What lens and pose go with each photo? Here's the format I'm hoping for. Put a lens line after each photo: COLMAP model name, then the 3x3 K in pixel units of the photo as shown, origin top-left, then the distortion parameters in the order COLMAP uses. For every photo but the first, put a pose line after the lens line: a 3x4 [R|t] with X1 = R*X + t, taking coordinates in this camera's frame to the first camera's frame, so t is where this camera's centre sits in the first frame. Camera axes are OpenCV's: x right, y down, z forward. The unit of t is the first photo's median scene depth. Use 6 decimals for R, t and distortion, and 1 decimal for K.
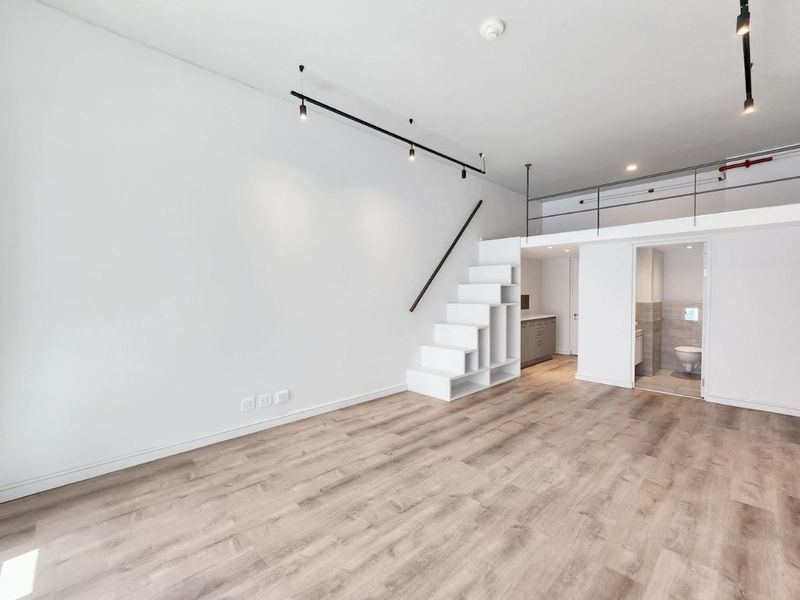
lens RADIAL K [[339.1, 0, 399.1], [0, 339.1, 297.6], [0, 0, 1]] dist [0.001315, 0.000230]
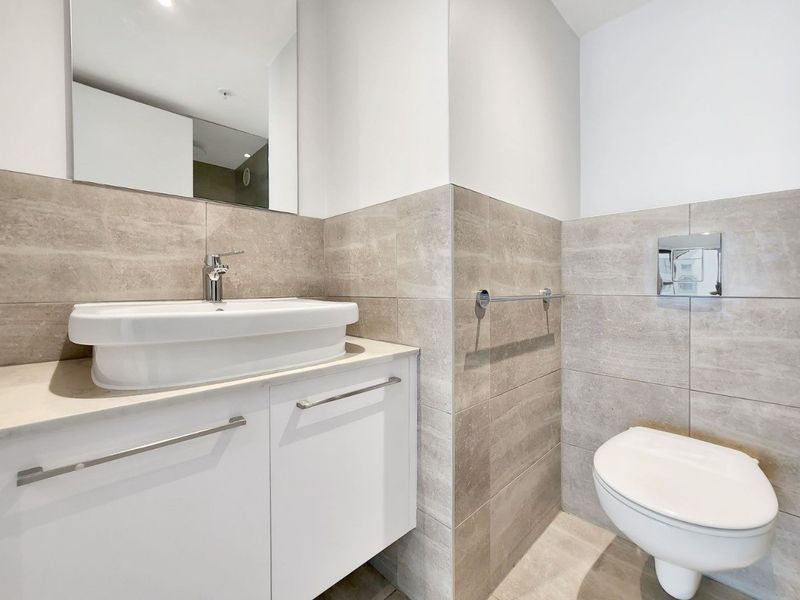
lens RADIAL K [[336.8, 0, 398.8], [0, 336.8, 287.7], [0, 0, 1]] dist [-0.000108, -0.000064]
pose [[0.999998, -0.001173, 0.001430, 0.966944], [0.001193, 0.999896, -0.014383, 0.089139], [-0.001413, 0.014384, 0.999896, 1.122874]]
